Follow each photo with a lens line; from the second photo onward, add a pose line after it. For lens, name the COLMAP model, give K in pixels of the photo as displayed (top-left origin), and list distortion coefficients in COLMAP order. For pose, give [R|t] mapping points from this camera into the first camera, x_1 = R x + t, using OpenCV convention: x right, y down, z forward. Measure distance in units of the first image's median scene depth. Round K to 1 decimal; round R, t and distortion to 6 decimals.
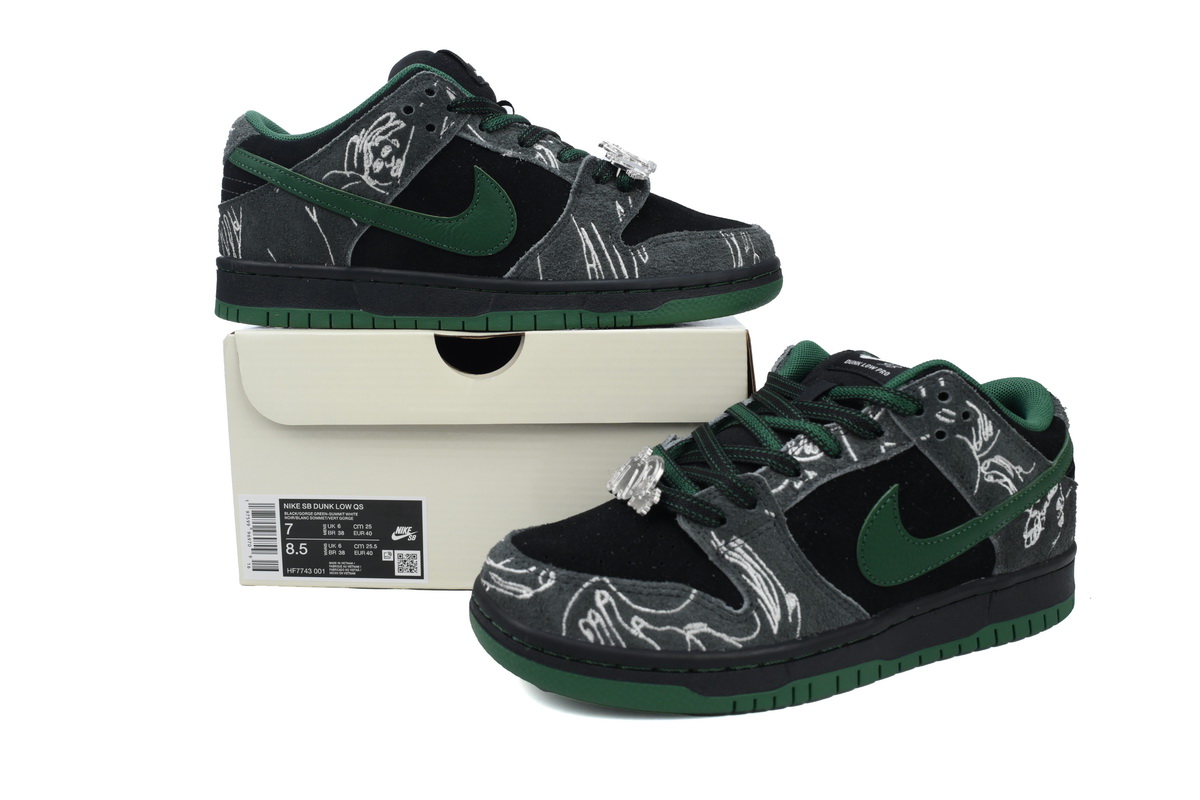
lens RADIAL K [[966.1, 0, 596.9], [0, 966.1, 401.4], [0, 0, 1]] dist [0.046111, -0.001132]
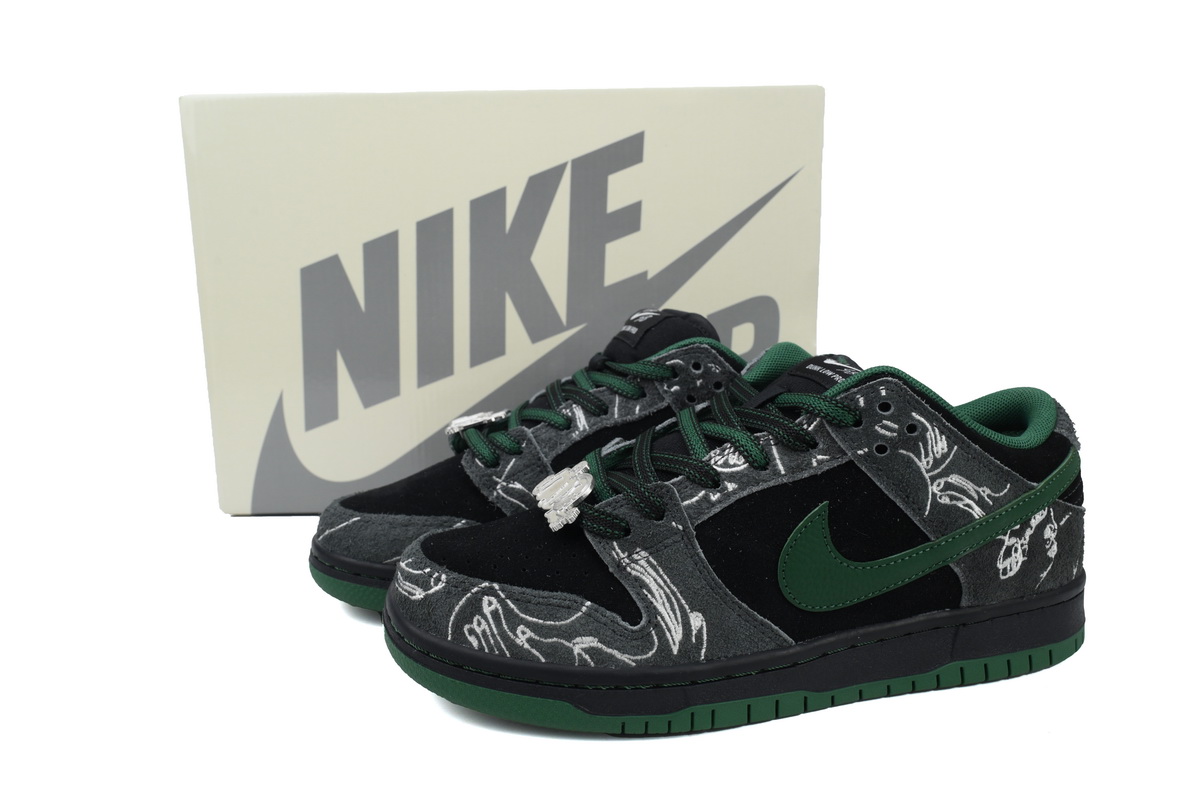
lens RADIAL K [[966.1, 0, 599.8], [0, 966.1, 398.1], [0, 0, 1]] dist [0.046111, -0.001132]
pose [[0.980980, 0.026199, -0.192333, 0.273276], [-0.025867, 0.999656, 0.004238, -0.010618], [0.192378, 0.000818, 0.981321, 0.059447]]
